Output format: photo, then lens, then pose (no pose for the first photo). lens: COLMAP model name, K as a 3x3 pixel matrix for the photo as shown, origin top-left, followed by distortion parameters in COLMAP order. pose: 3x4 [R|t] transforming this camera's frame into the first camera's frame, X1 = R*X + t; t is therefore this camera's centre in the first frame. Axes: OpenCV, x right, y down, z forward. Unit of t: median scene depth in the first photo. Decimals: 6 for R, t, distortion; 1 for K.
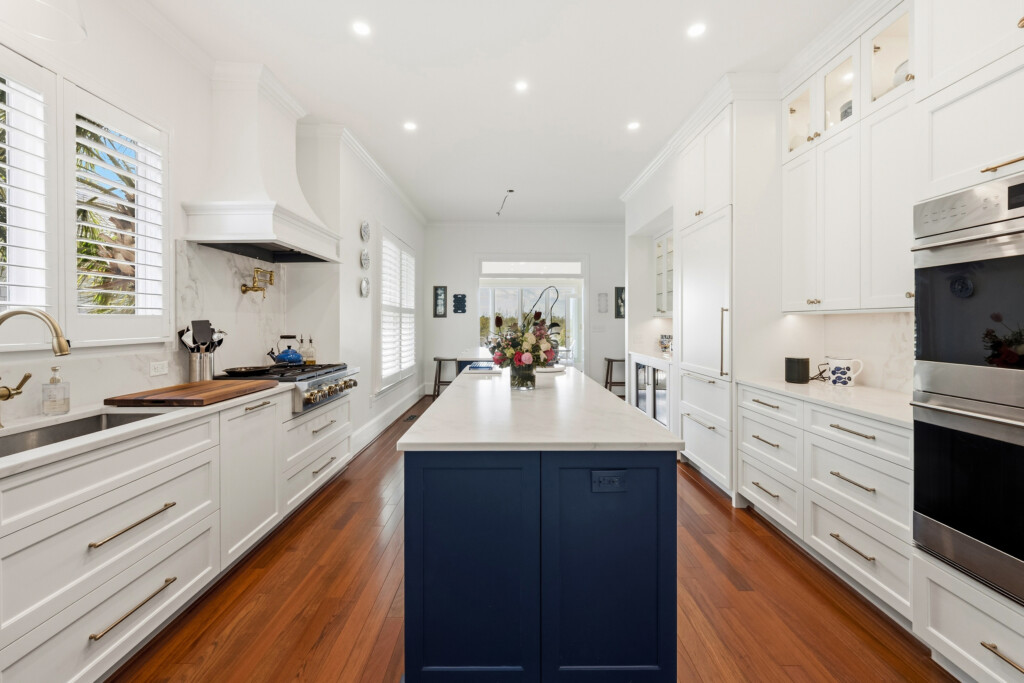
lens RADIAL K [[414.0, 0, 507.5], [0, 414.0, 327.6], [0, 0, 1]] dist [-0.000707, -0.000145]
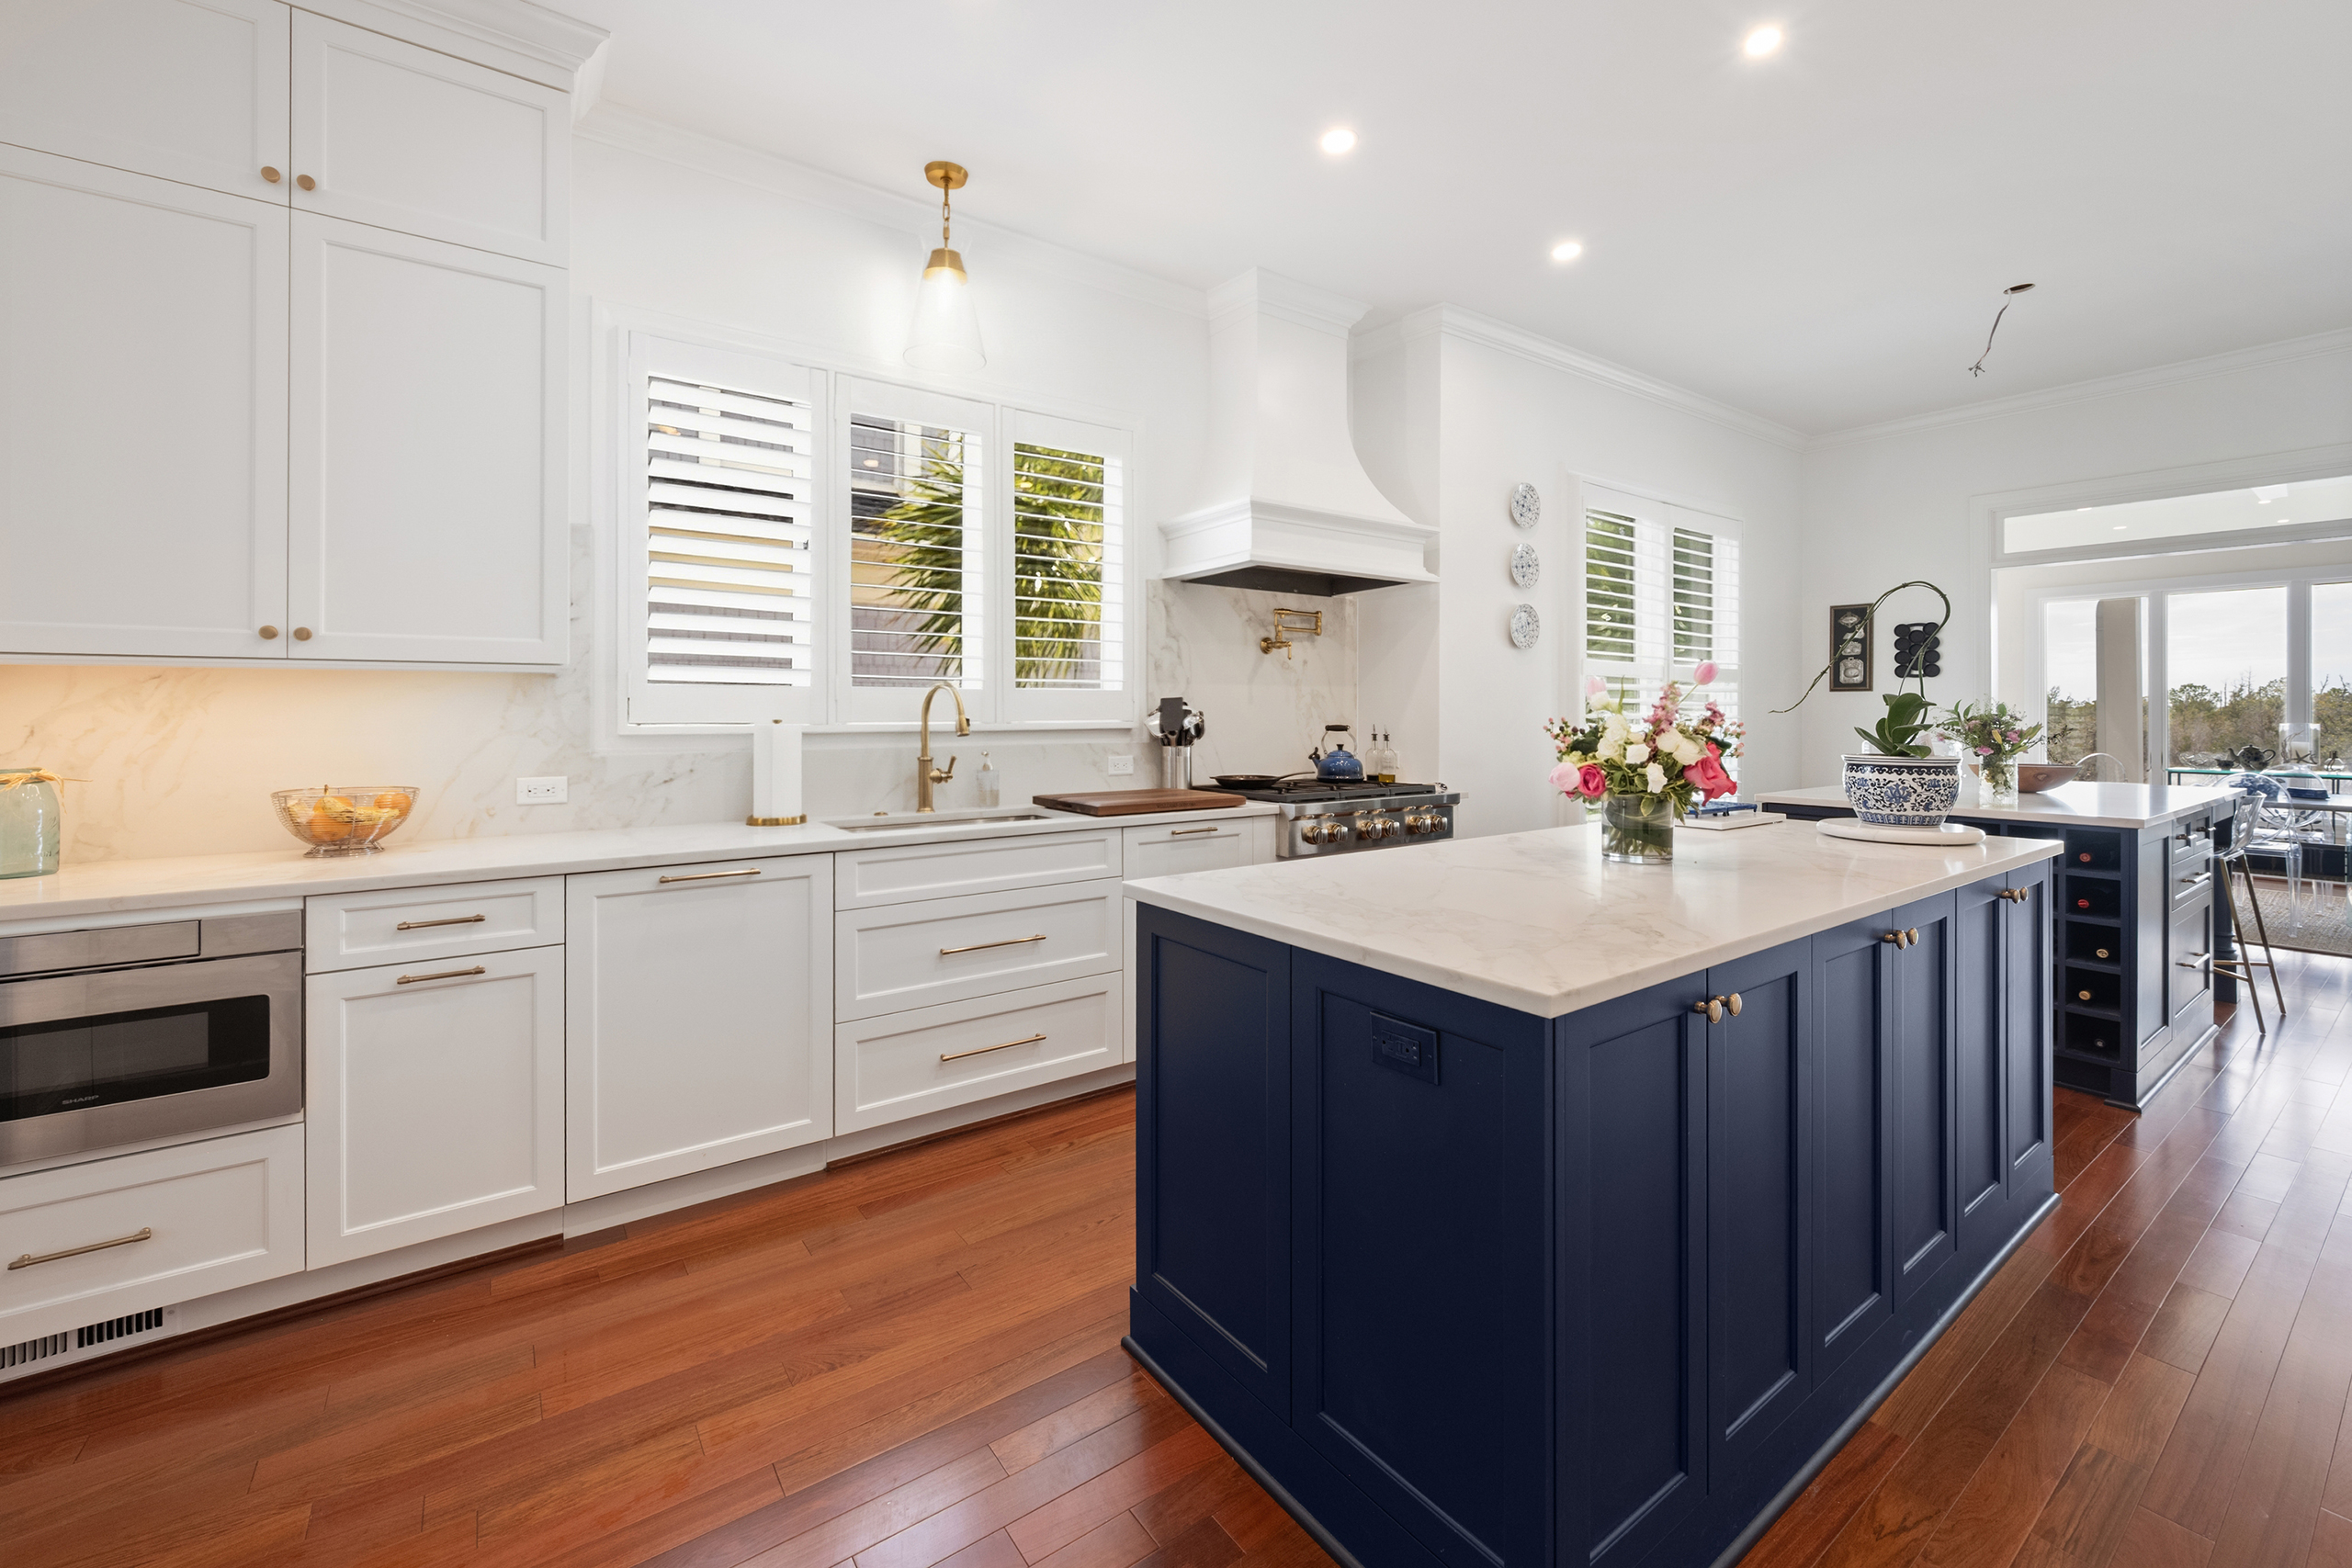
lens RADIAL K [[943.5, 0, 1186.6], [0, 943.5, 722.7], [0, 0, 1]] dist [-0.001058, -0.000087]
pose [[0.589793, 0.006279, -0.807530, 0.405267], [-0.008634, 0.999962, 0.001470, 0.017130], [0.807508, 0.006105, 0.589824, 0.107538]]
